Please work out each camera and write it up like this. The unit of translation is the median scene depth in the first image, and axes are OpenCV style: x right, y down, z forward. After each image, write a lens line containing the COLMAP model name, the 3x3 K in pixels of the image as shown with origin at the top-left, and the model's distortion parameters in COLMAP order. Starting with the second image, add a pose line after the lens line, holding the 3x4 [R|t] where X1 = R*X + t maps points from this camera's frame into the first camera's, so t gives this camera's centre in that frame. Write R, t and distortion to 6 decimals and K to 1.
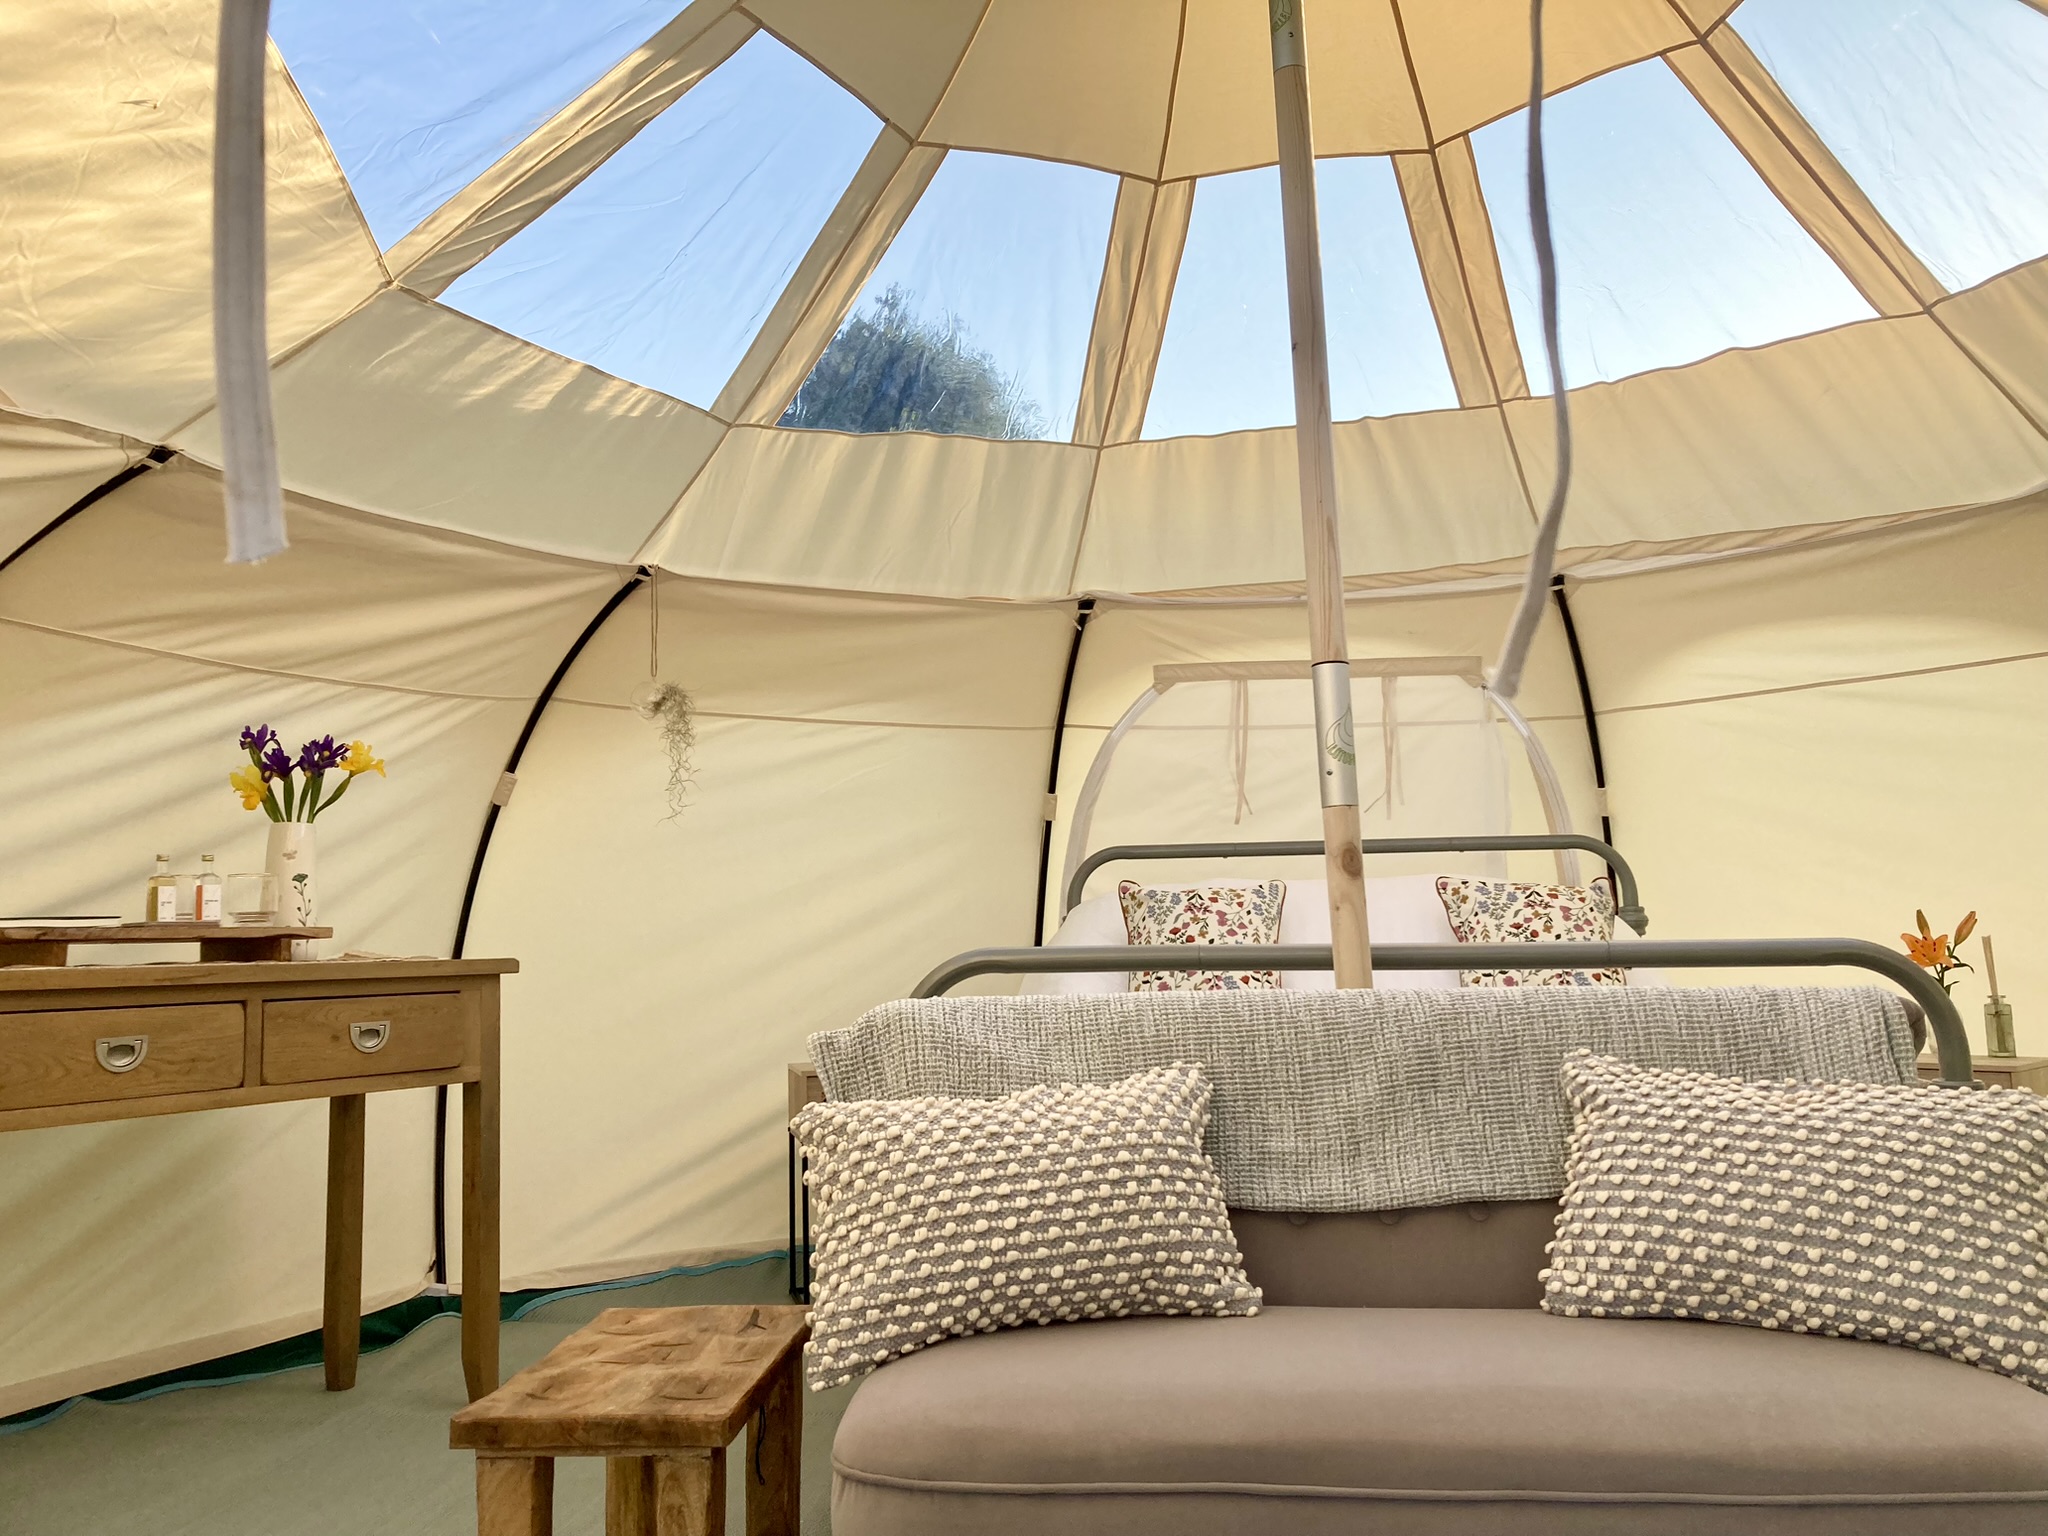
lens RADIAL K [[1850.2, 0, 1024.0], [0, 1850.2, 768.0], [0, 0, 1]] dist [0.072912, -0.025725]
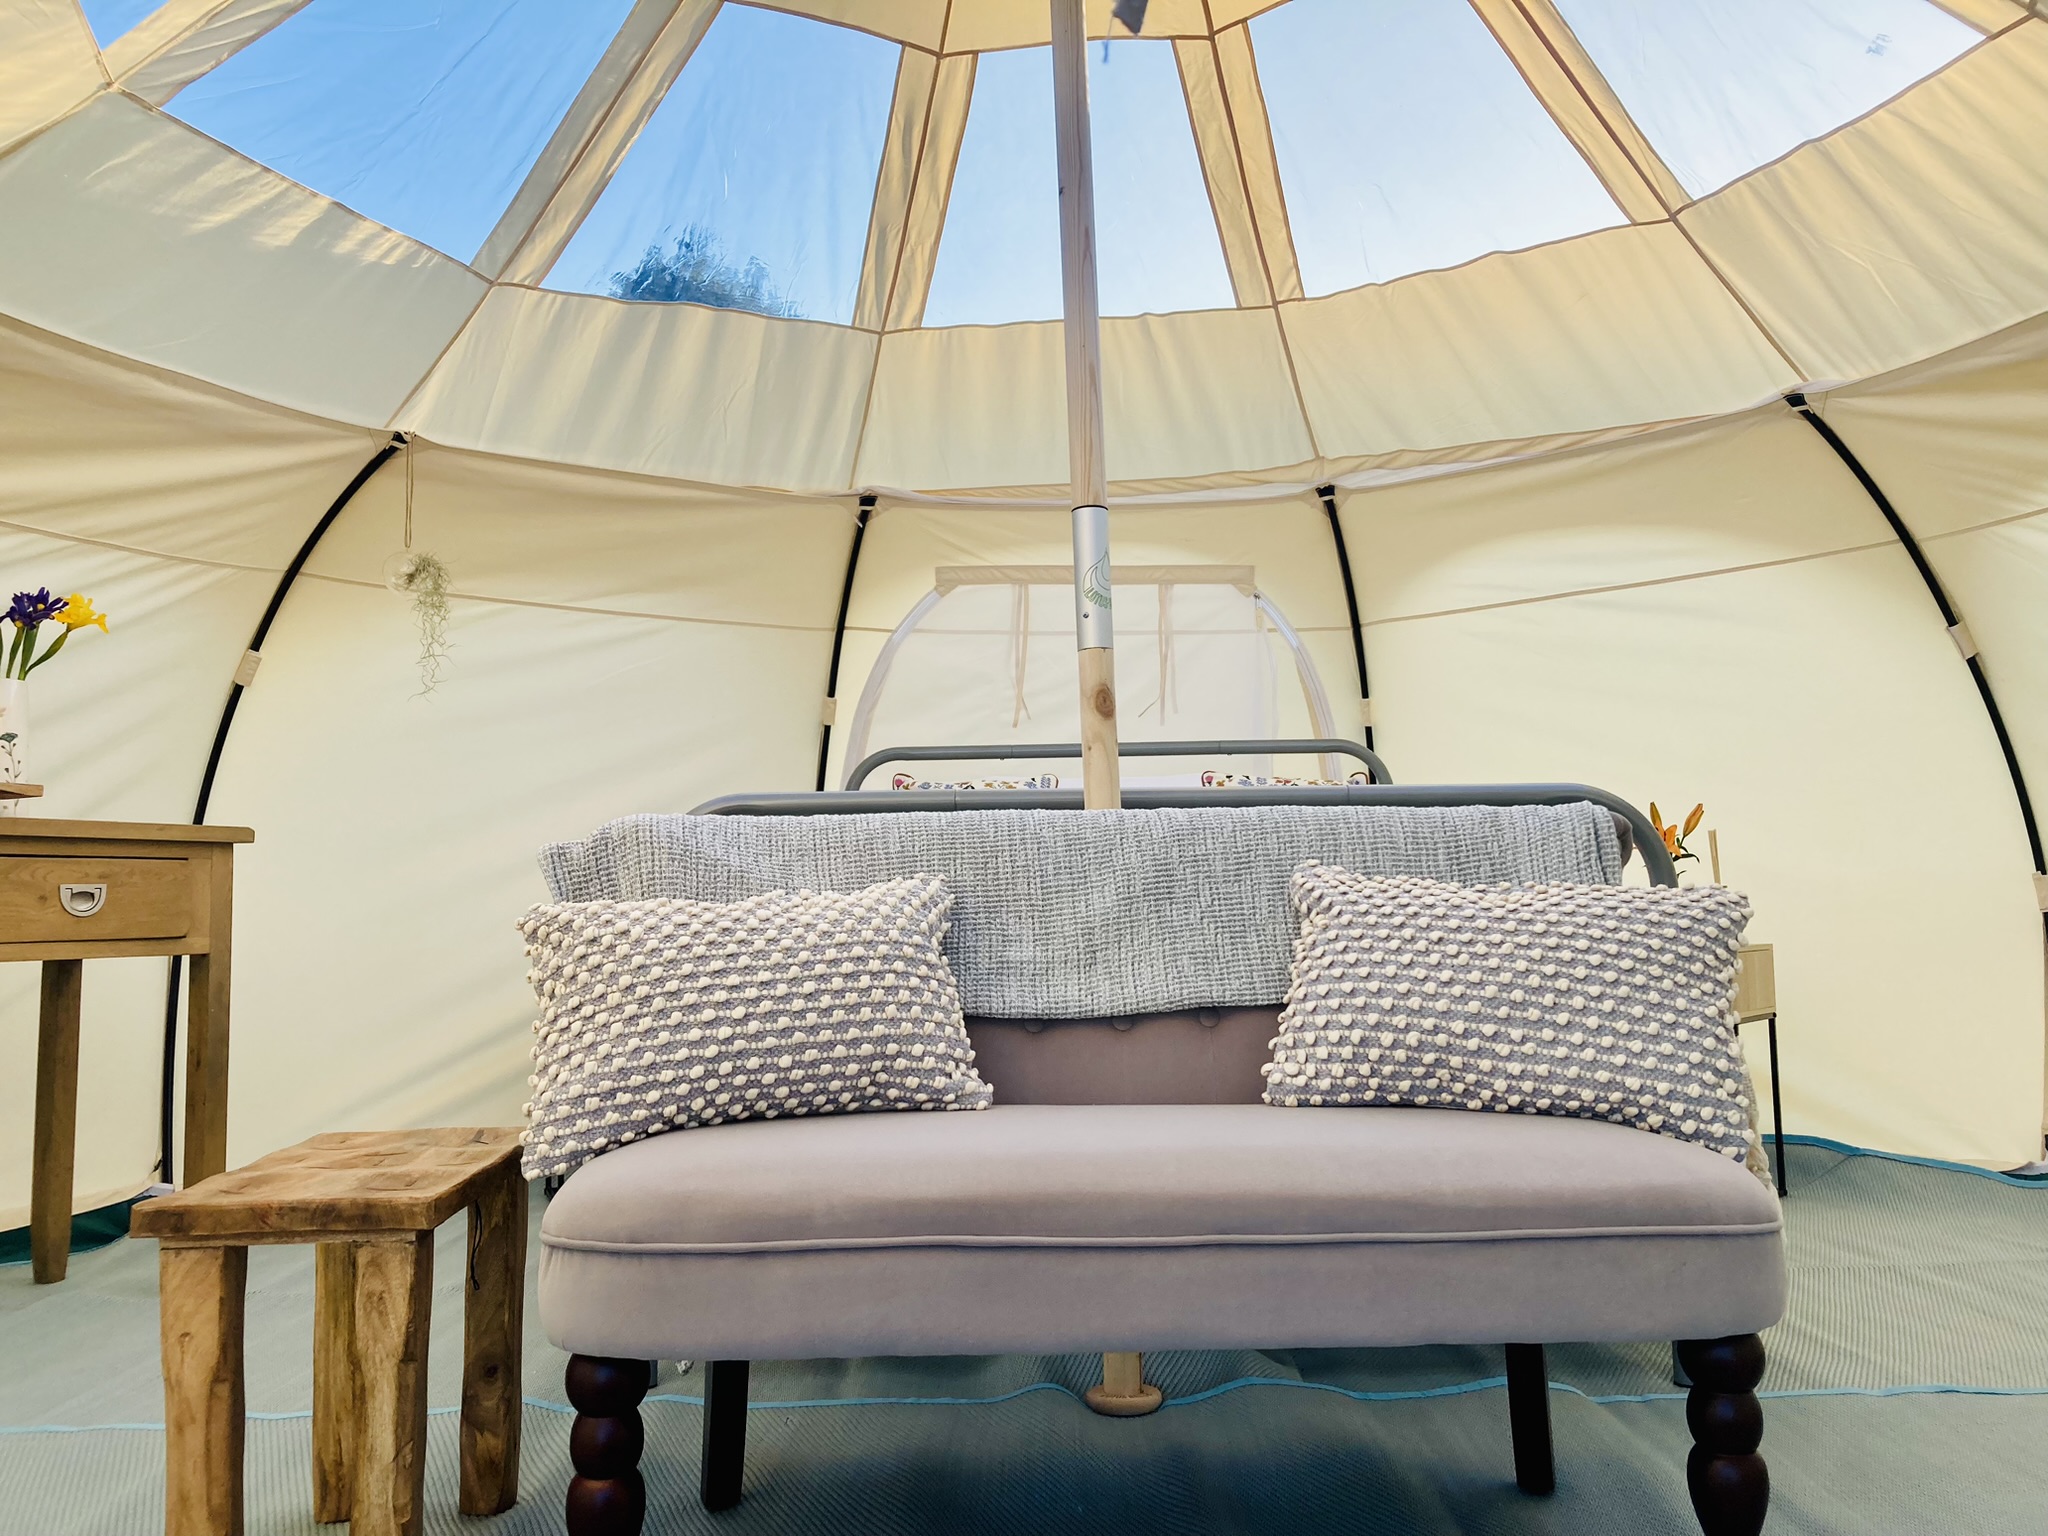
lens RADIAL K [[1850.2, 0, 1024.0], [0, 1850.2, 768.0], [0, 0, 1]] dist [0.072912, -0.025725]
pose [[0.993896, 0.021105, 0.108283, 0.033588], [-0.022905, 0.999619, 0.015407, 0.096159], [-0.107916, -0.017793, 0.994001, 0.009181]]
